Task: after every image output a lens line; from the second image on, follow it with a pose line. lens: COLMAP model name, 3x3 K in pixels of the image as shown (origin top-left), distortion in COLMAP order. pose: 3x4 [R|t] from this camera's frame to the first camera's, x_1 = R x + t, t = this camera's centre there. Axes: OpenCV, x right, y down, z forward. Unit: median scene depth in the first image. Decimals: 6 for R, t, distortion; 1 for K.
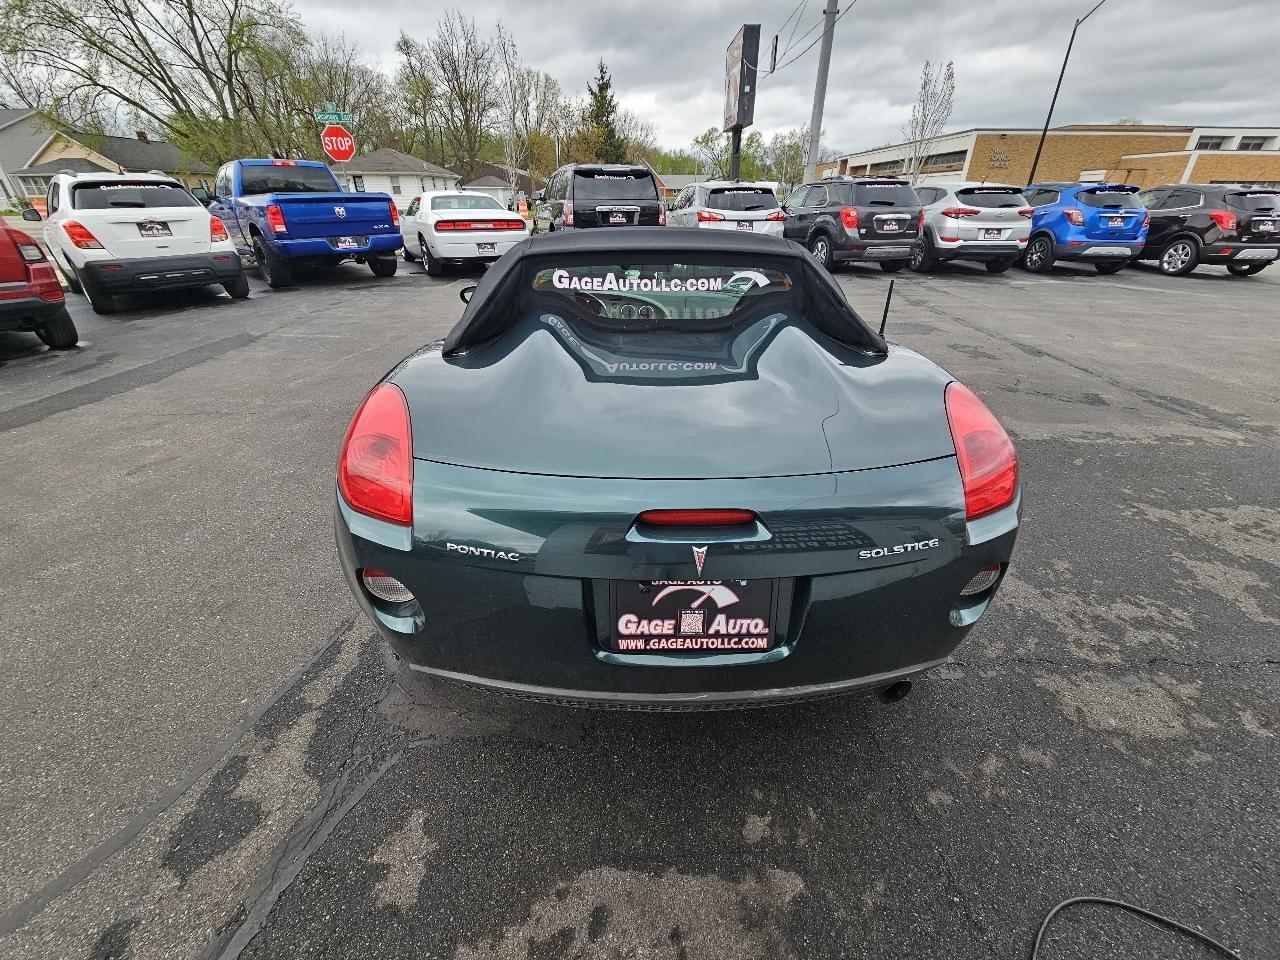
lens RADIAL K [[516.4, 0, 641.1], [0, 516.4, 484.0], [0, 0, 1]] dist [0.000063, -0.001042]
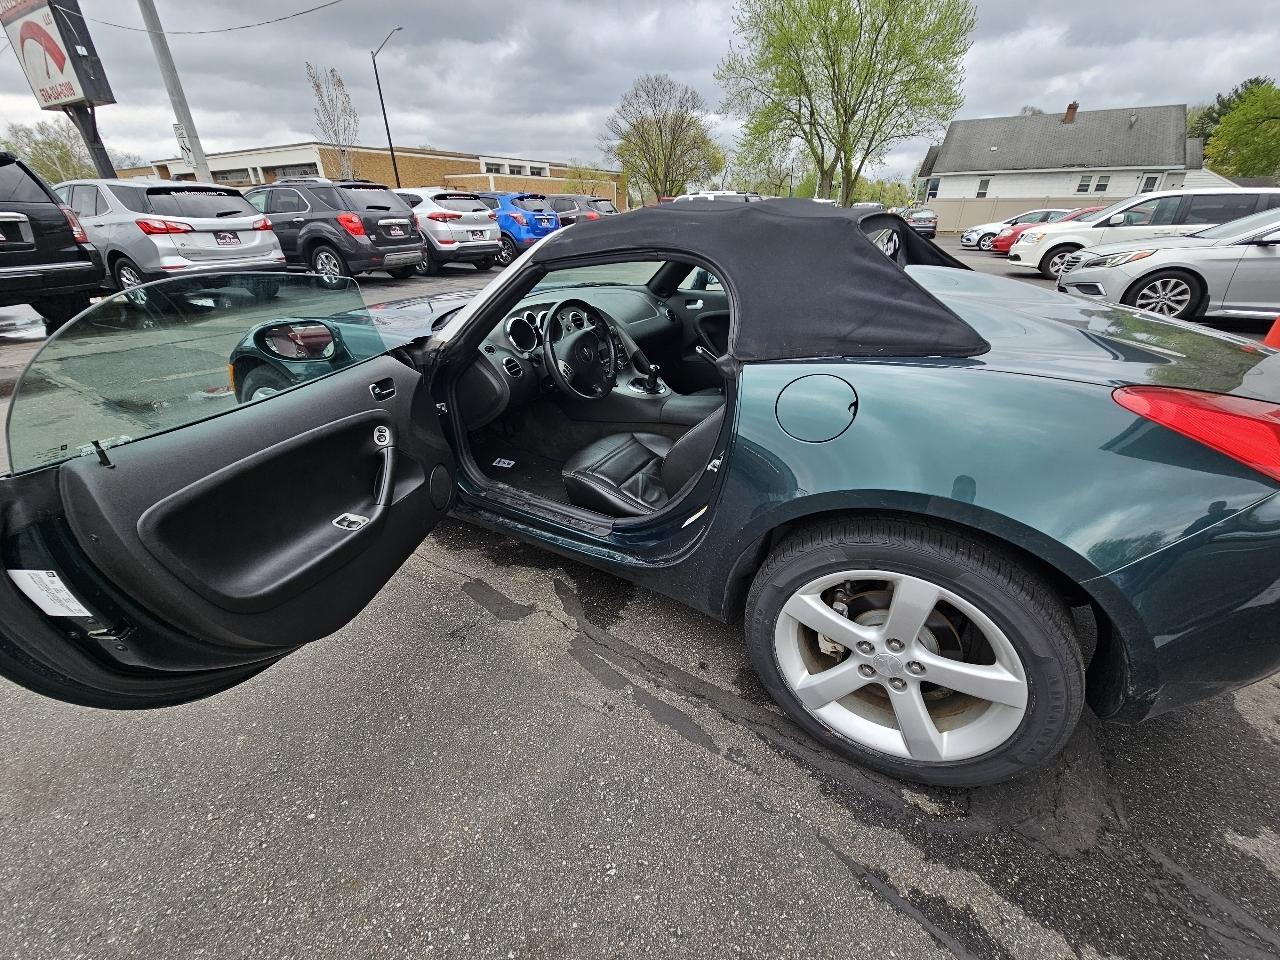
lens RADIAL K [[520.0, 0, 639.7], [0, 520.0, 481.6], [0, 0, 1]] dist [-0.000538, -0.000146]
pose [[0.530883, -0.394866, 0.749830, -0.191178], [0.414763, 0.892662, 0.176428, -0.064556], [-0.739009, 0.217339, 0.637675, 0.145211]]
